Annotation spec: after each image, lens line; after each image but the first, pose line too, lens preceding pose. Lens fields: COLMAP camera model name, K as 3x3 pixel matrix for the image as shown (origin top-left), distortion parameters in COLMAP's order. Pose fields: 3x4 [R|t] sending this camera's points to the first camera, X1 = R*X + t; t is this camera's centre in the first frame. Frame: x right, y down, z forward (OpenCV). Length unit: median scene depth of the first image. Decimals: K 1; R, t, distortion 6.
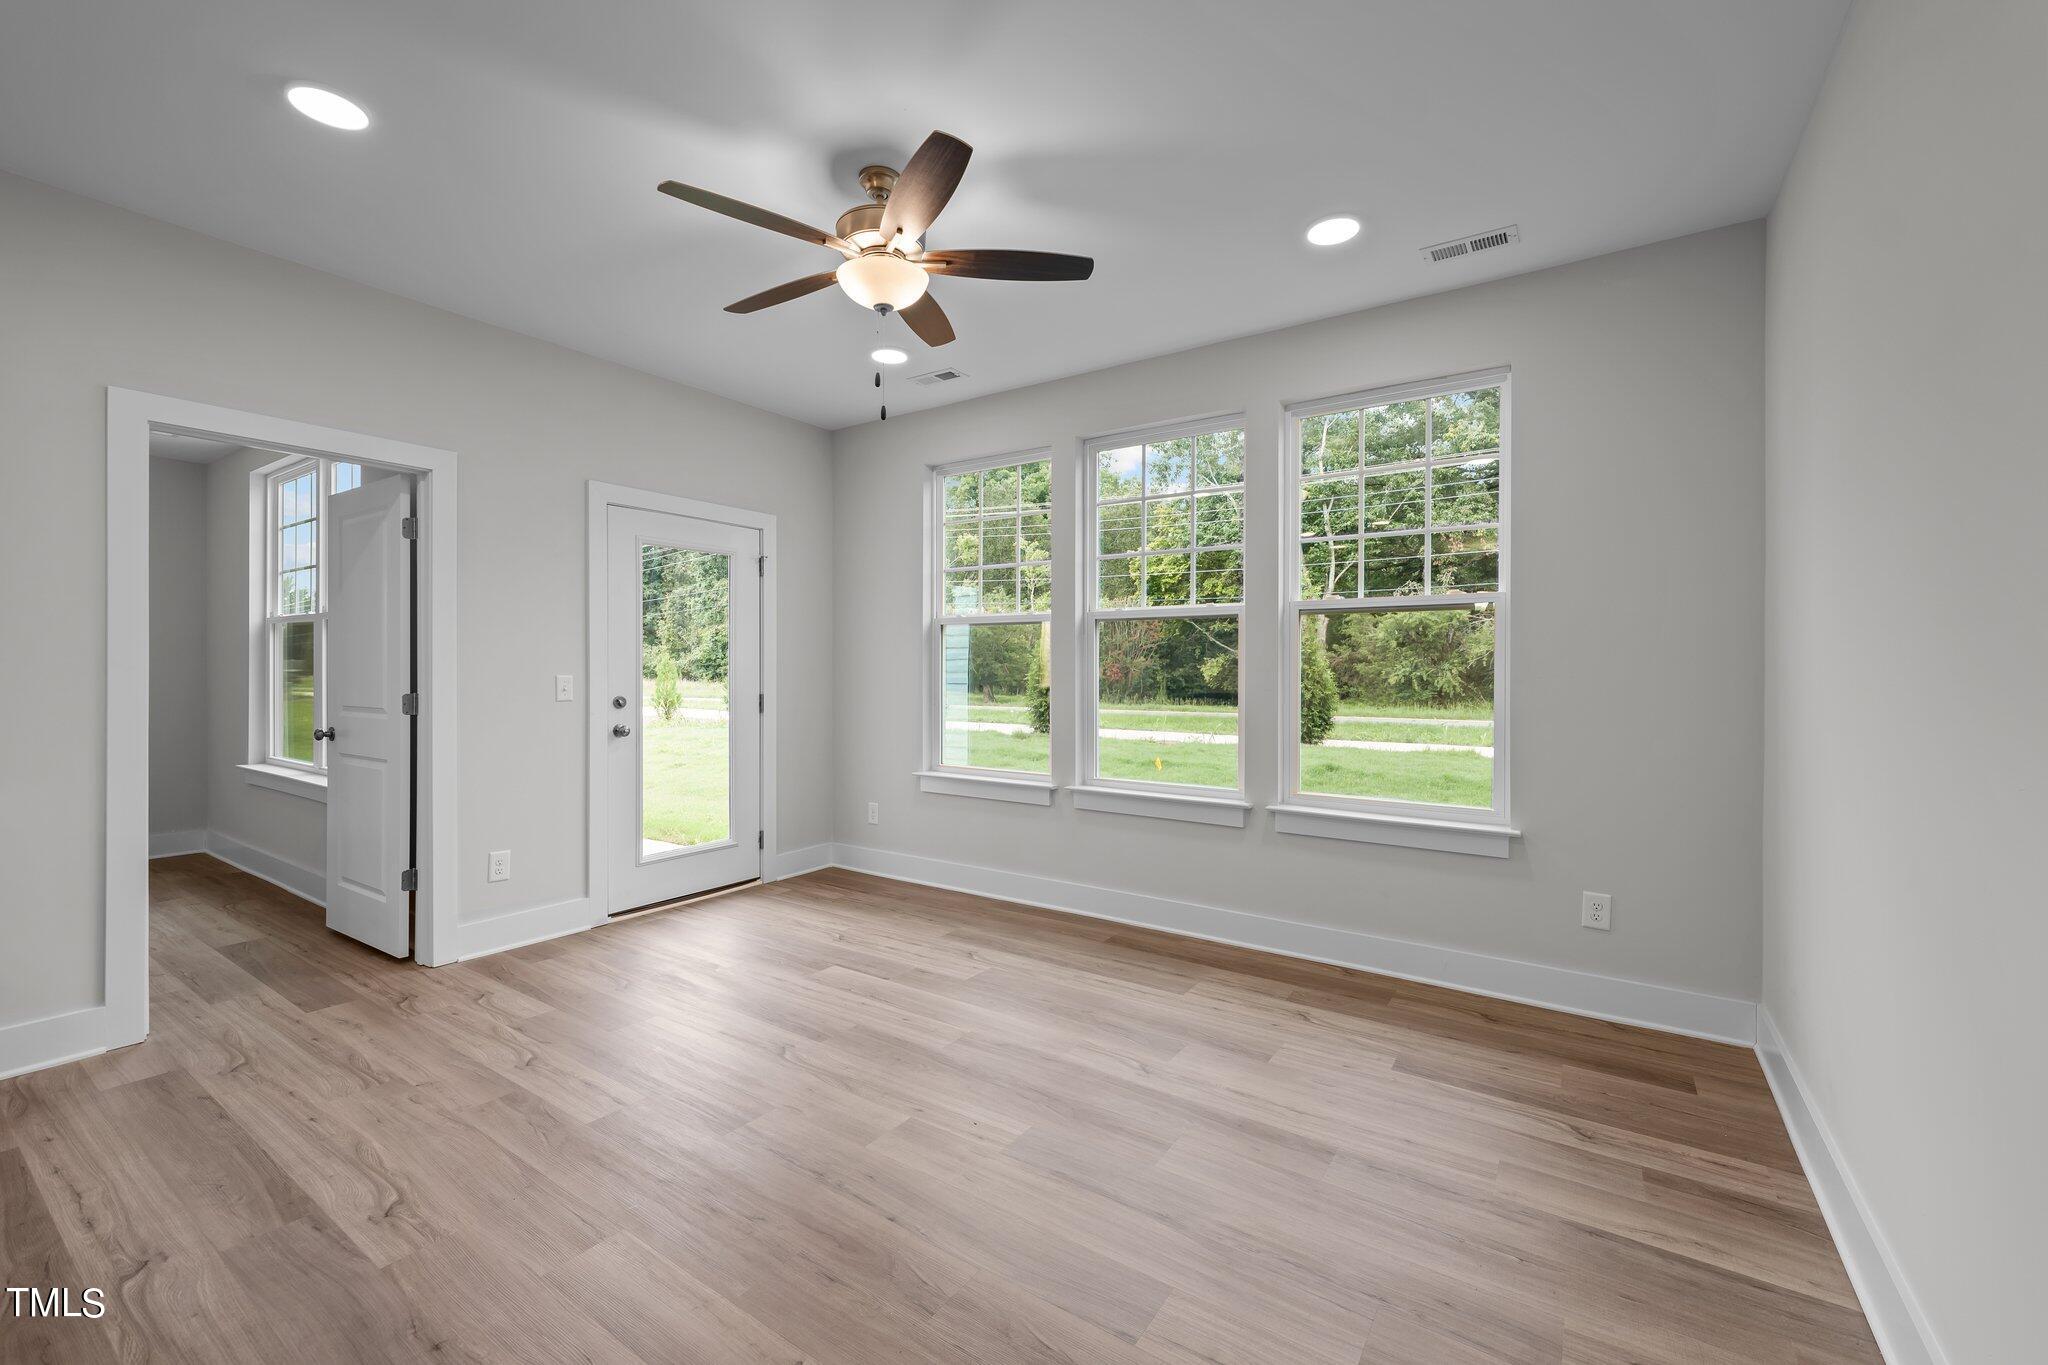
lens RADIAL K [[832.8, 0, 1029.3], [0, 832.8, 677.1], [0, 0, 1]] dist [-0.000158, -0.000108]
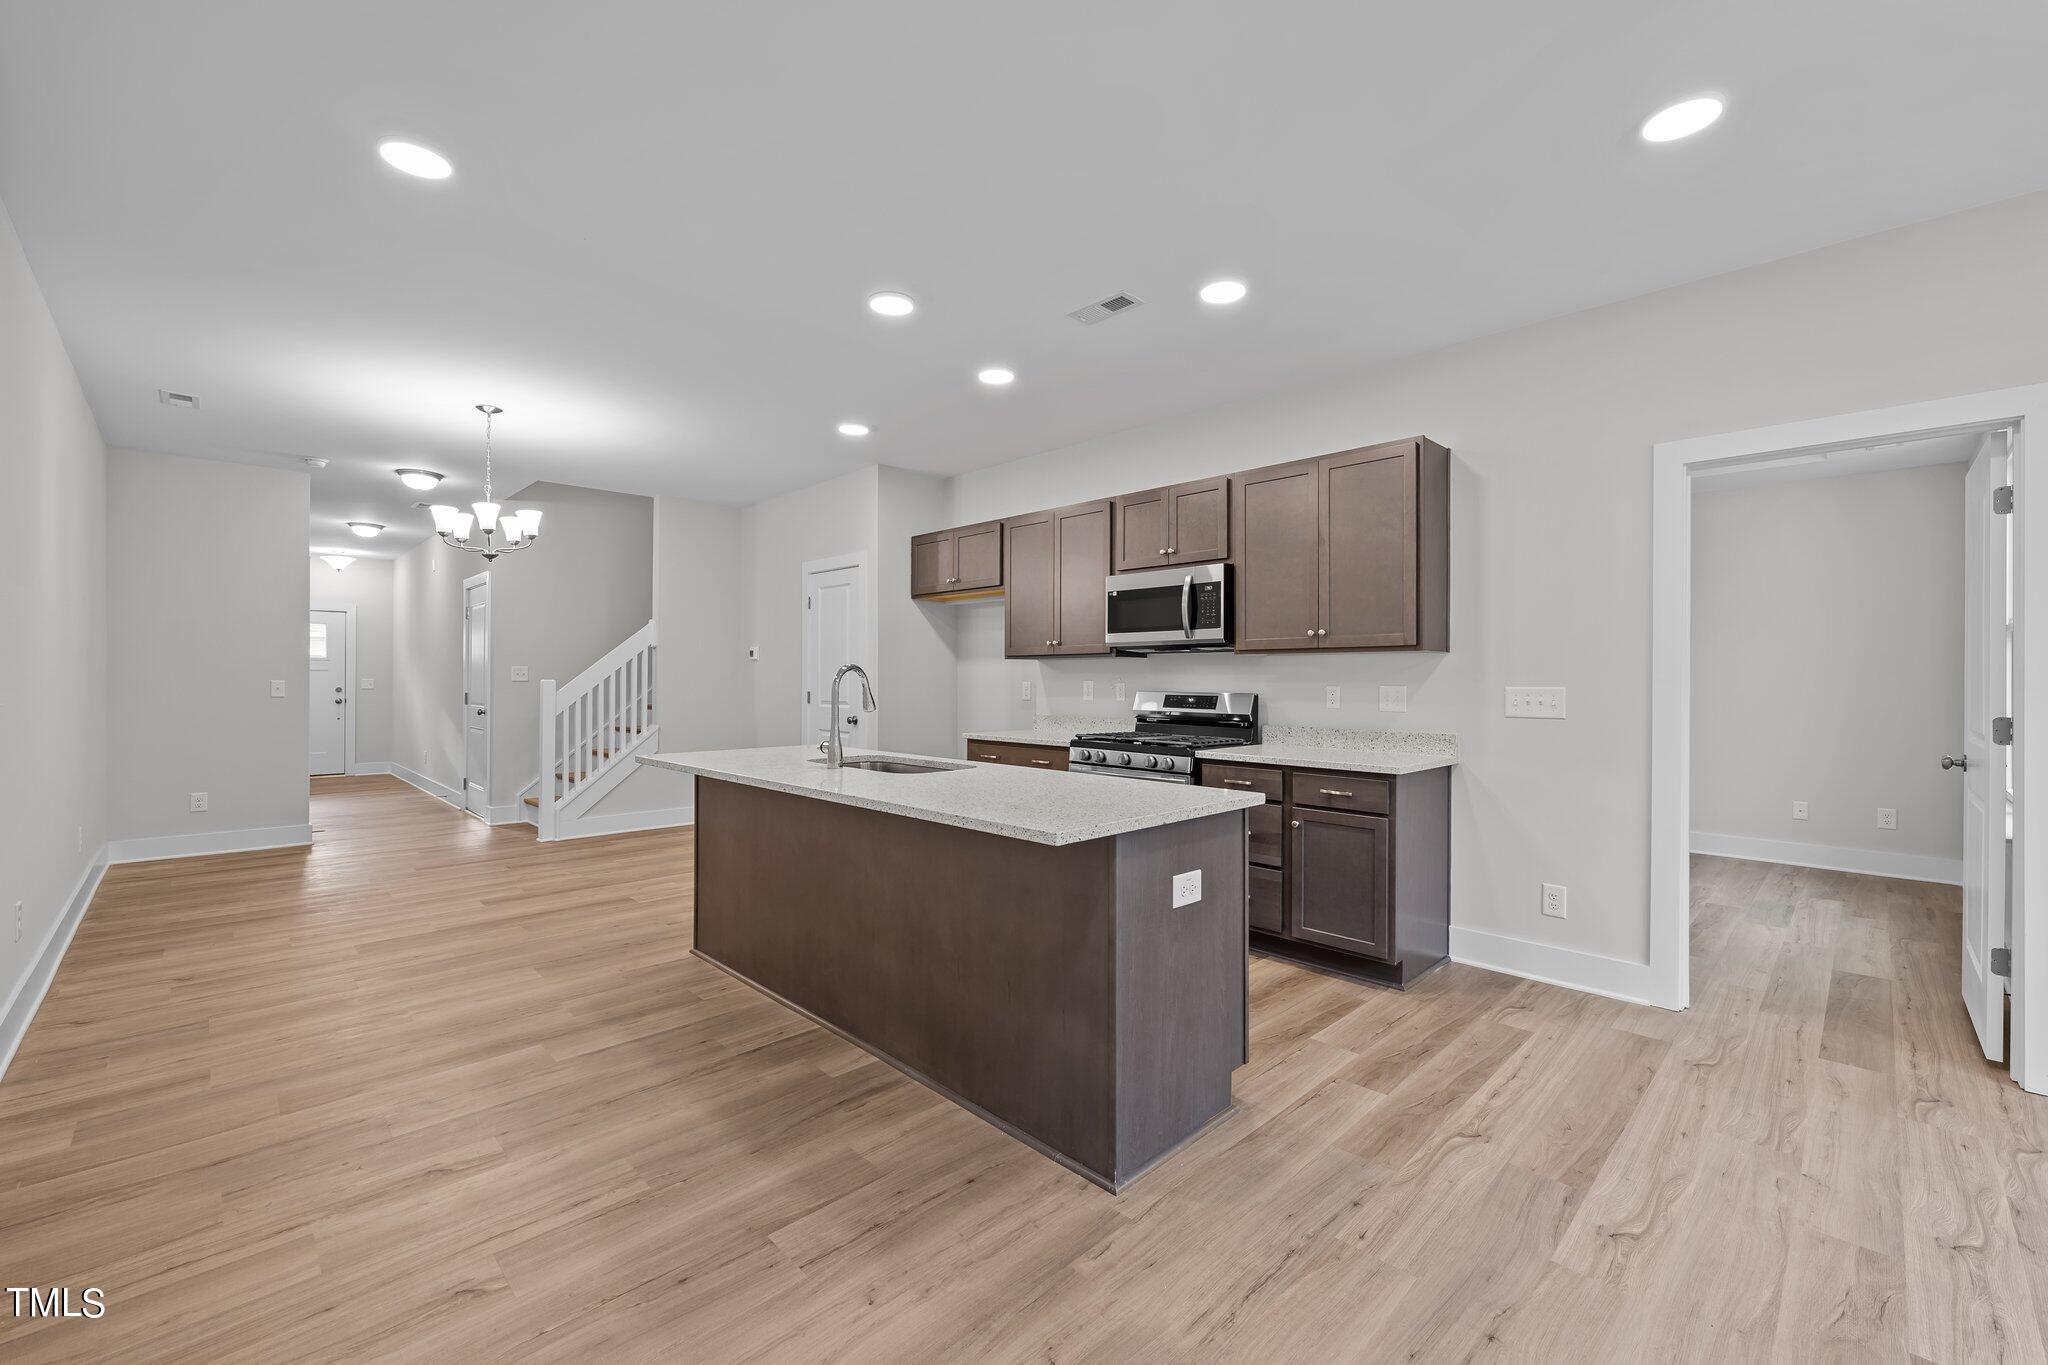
lens RADIAL K [[840.9, 0, 1024.0], [0, 840.9, 679.0], [0, 0, 1]] dist [0.000226, 0.000201]
pose [[-0.199154, -0.003468, -0.979962, 0.239130], [-0.014832, 0.999890, -0.000525, -0.001314], [0.979856, 0.014431, -0.199183, 0.350767]]
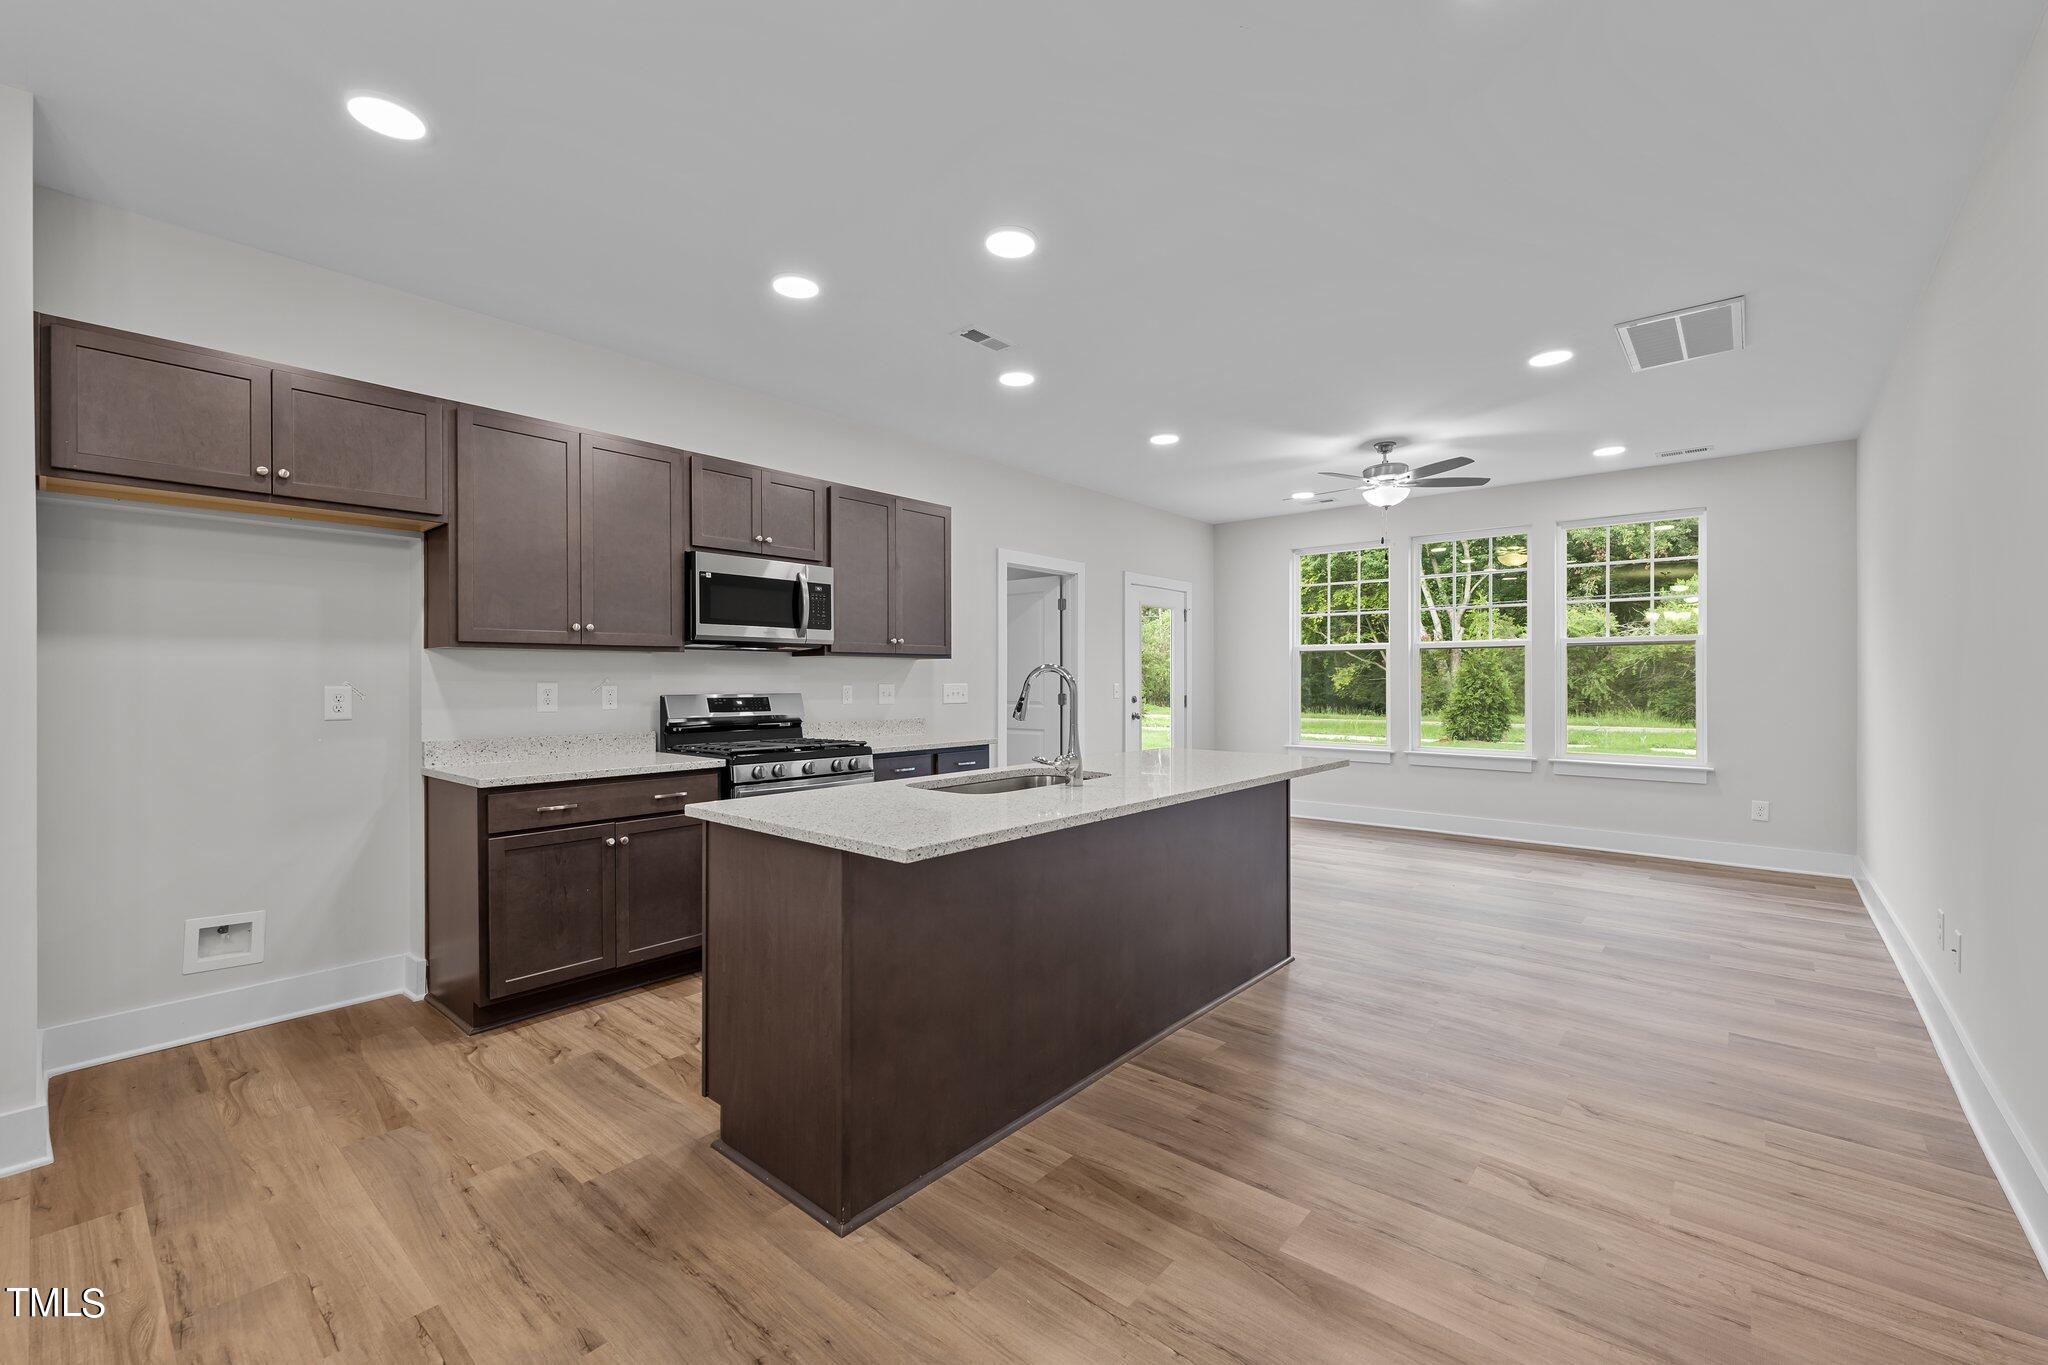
lens RADIAL K [[842.1, 0, 1027.3], [0, 842.1, 684.0], [0, 0, 1]] dist [0.000599, 0.000065]
pose [[0.993643, -0.002940, -0.112540, -0.782113], [0.002458, 0.999987, -0.004420, 0.008683], [0.112552, 0.004115, 0.993637, -1.125173]]
